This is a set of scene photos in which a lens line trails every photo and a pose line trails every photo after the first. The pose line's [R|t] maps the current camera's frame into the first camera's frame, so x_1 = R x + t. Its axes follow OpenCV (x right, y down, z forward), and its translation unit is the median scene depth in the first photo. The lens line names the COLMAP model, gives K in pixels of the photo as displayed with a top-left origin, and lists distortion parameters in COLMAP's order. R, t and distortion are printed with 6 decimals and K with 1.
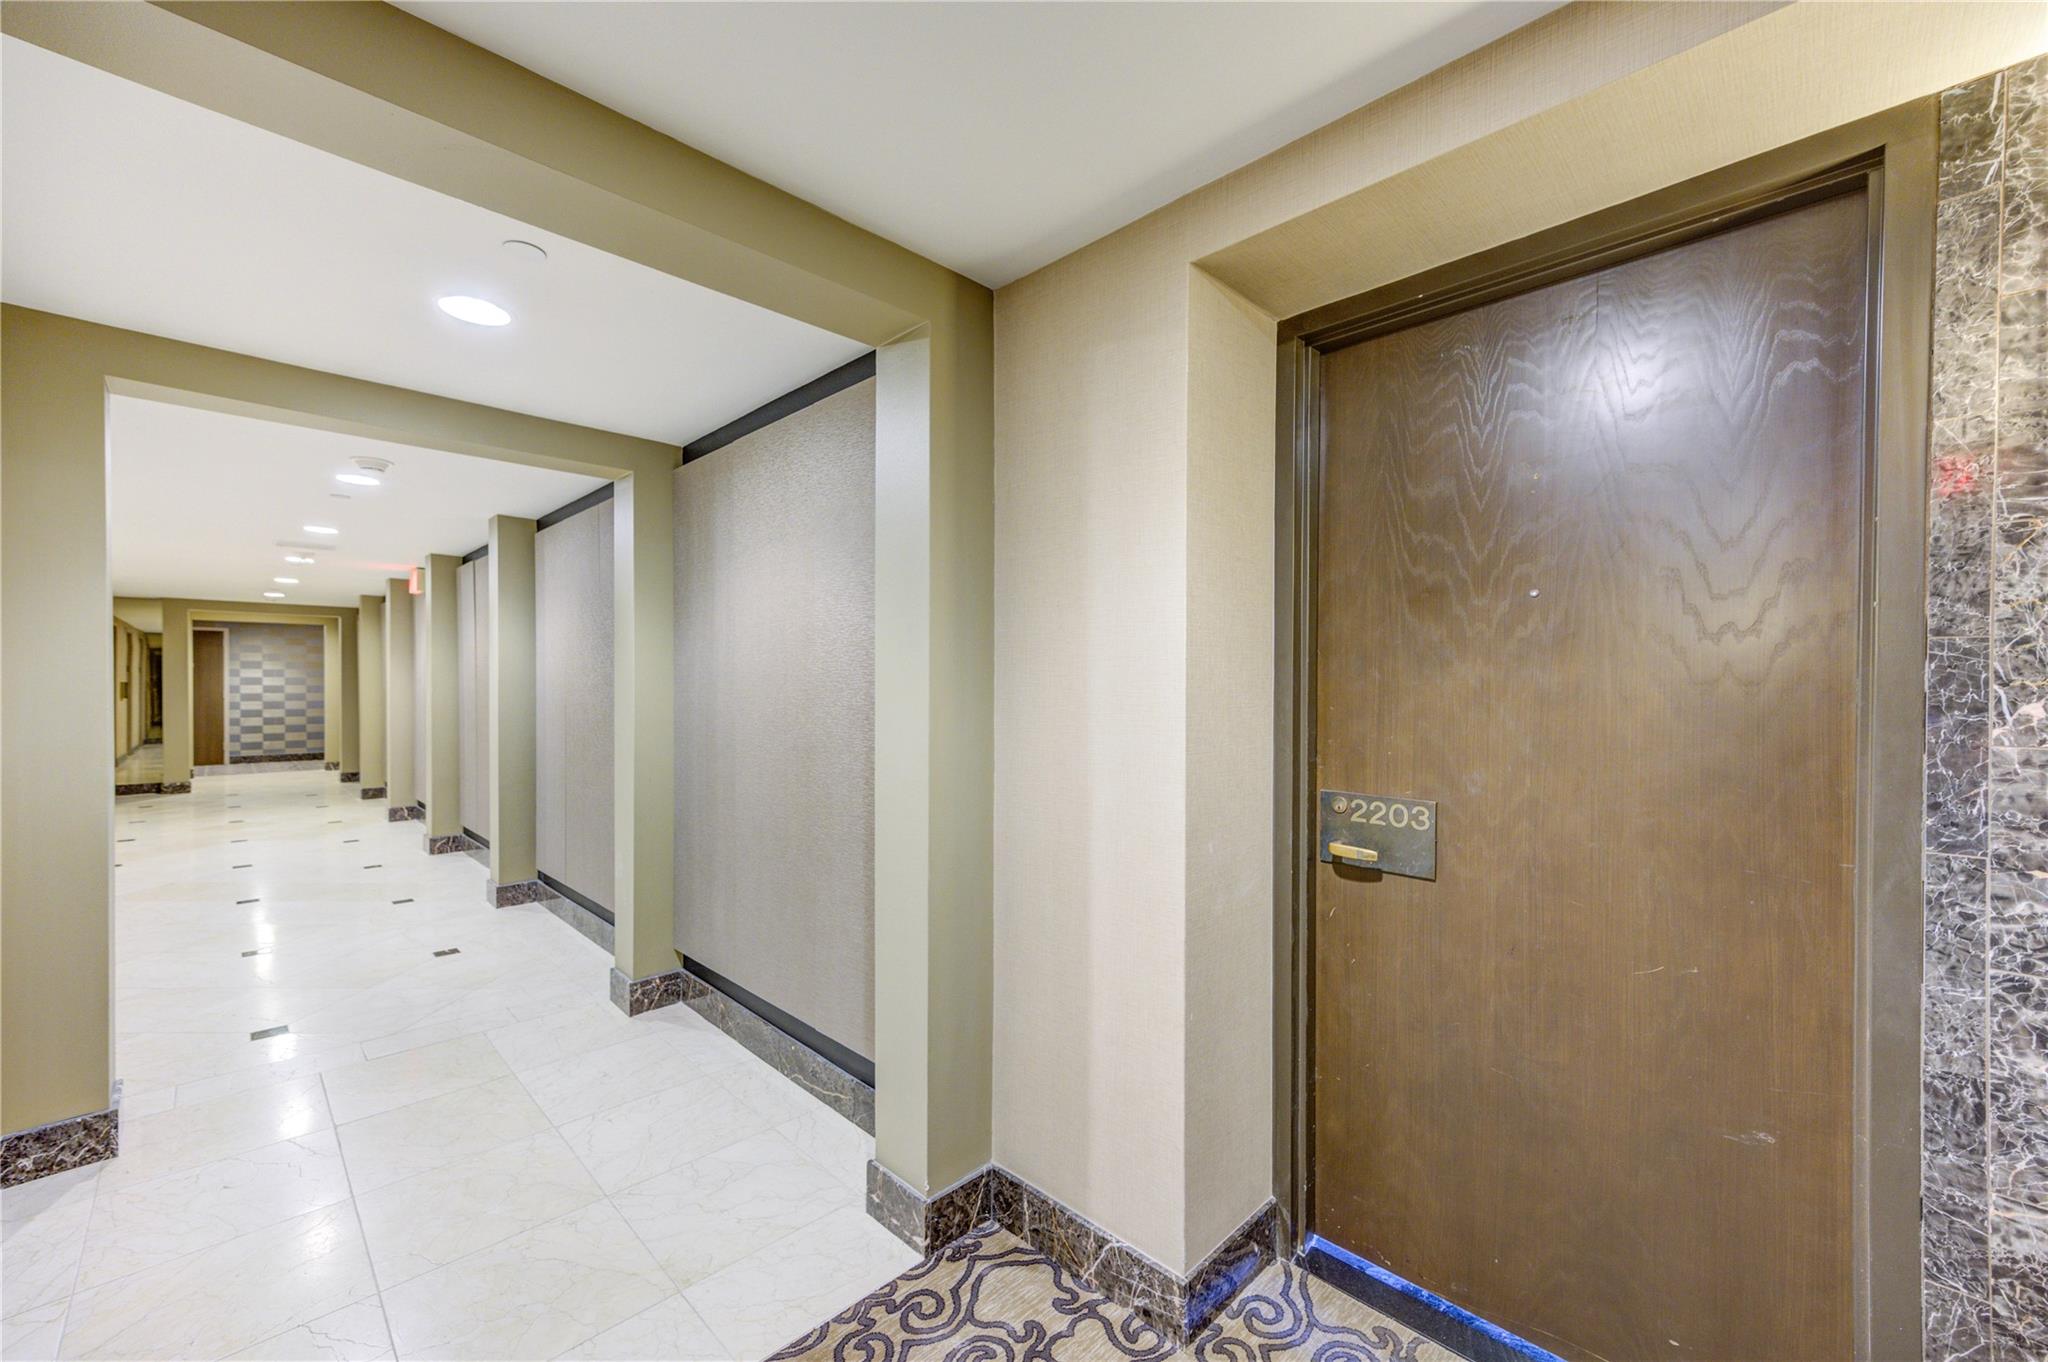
lens RADIAL K [[812.4, 0, 1025.8], [0, 812.4, 691.8], [0, 0, 1]] dist [0.006950, -0.000019]
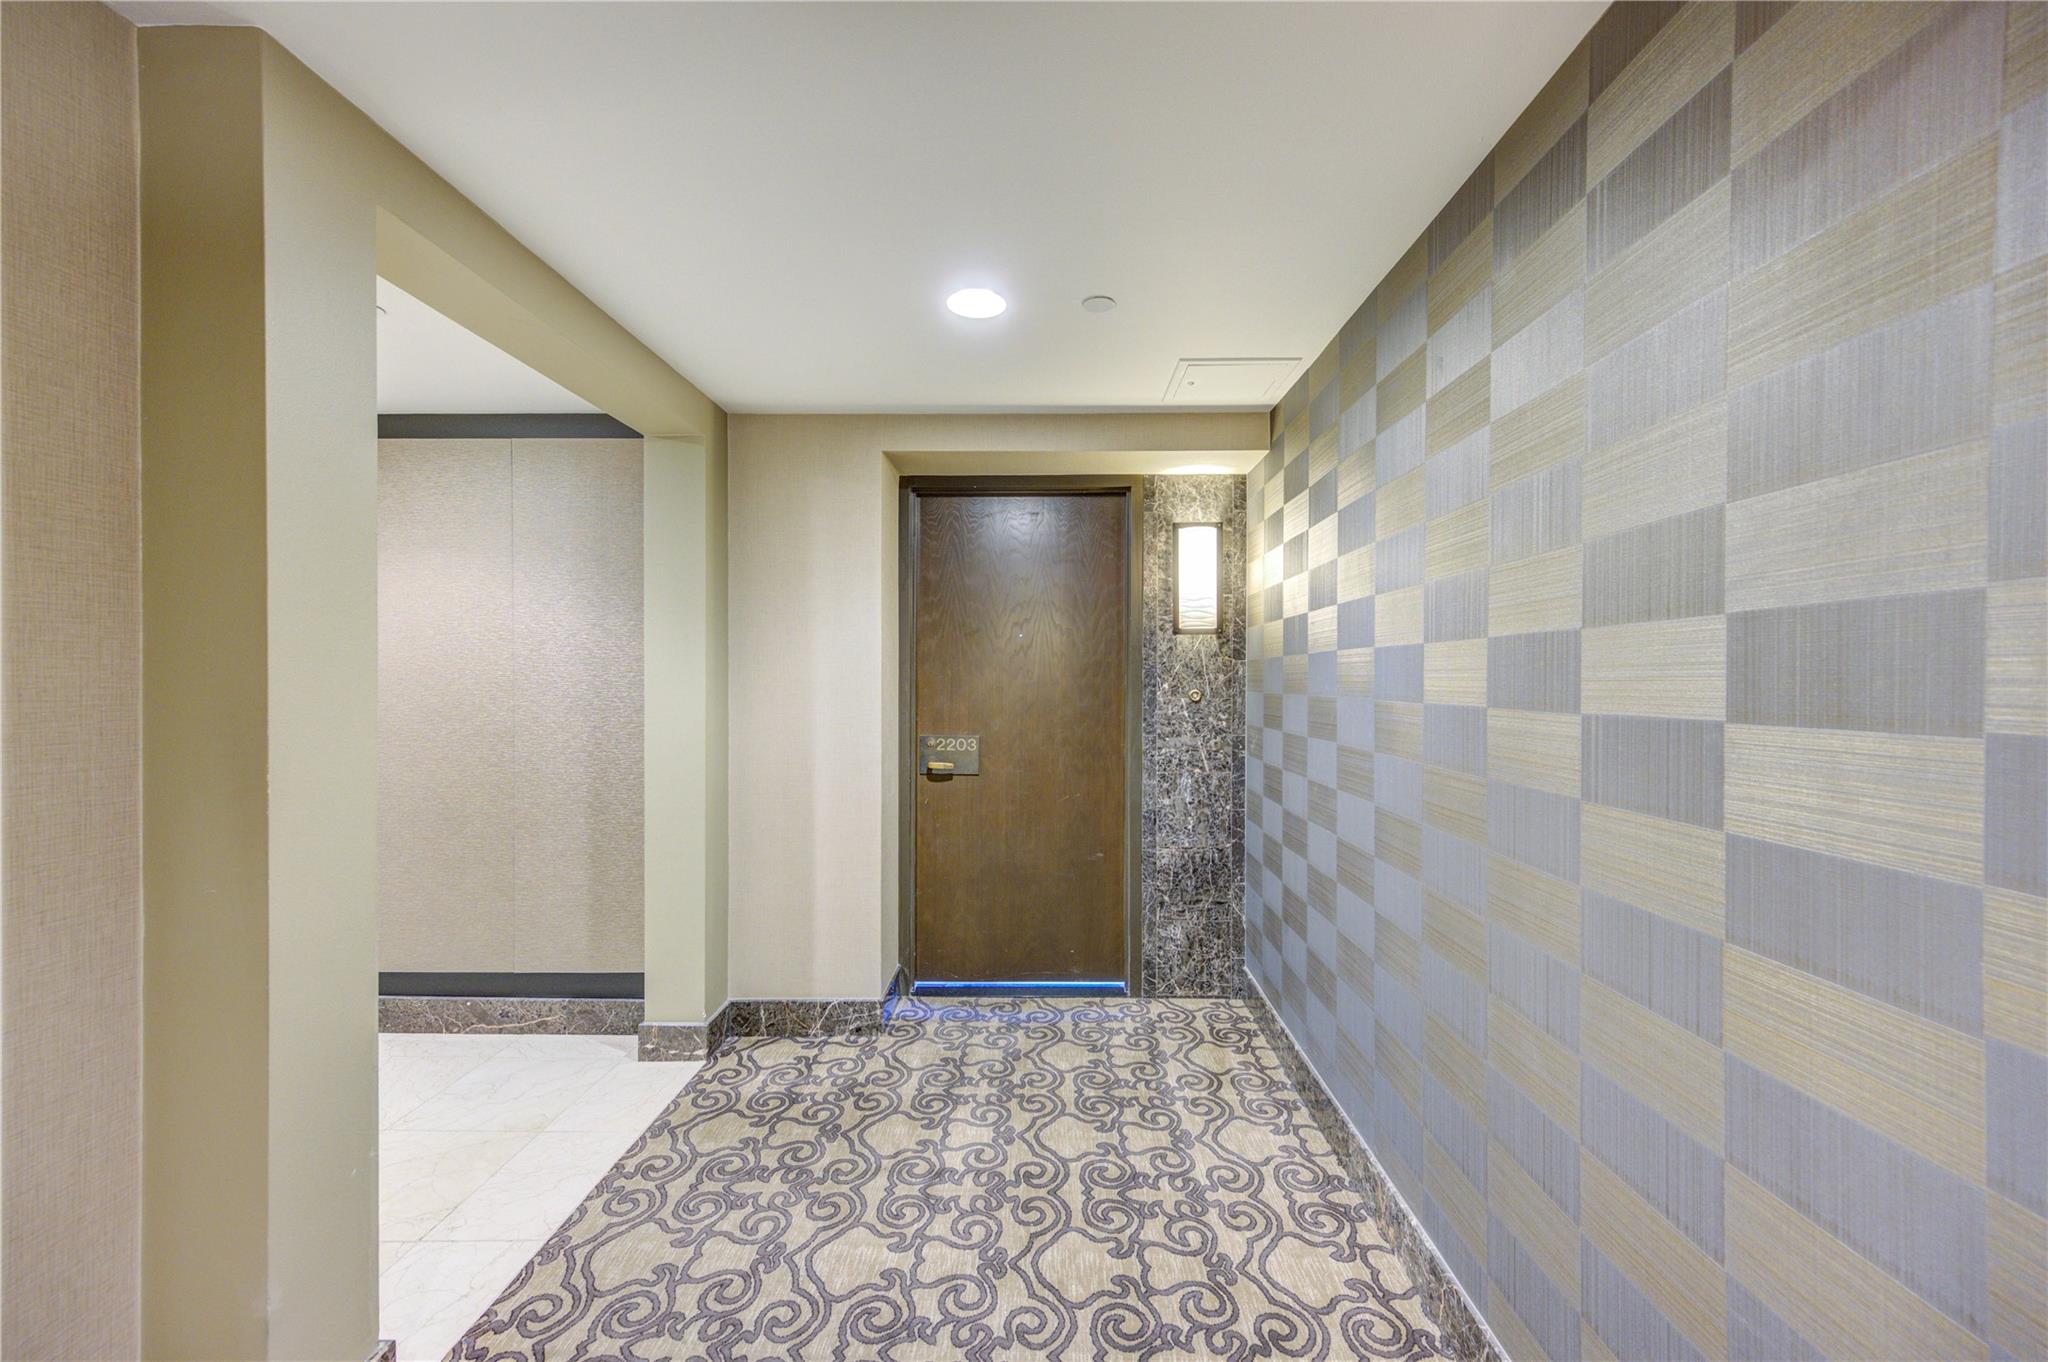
lens RADIAL K [[812.4, 0, 1025.8], [0, 812.4, 691.8], [0, 0, 1]] dist [0.006950, -0.000019]
pose [[0.723304, -0.009056, 0.690470, -0.771413], [0.007854, 0.999957, 0.004887, 0.016395], [-0.690485, 0.001888, 0.723344, -0.516409]]
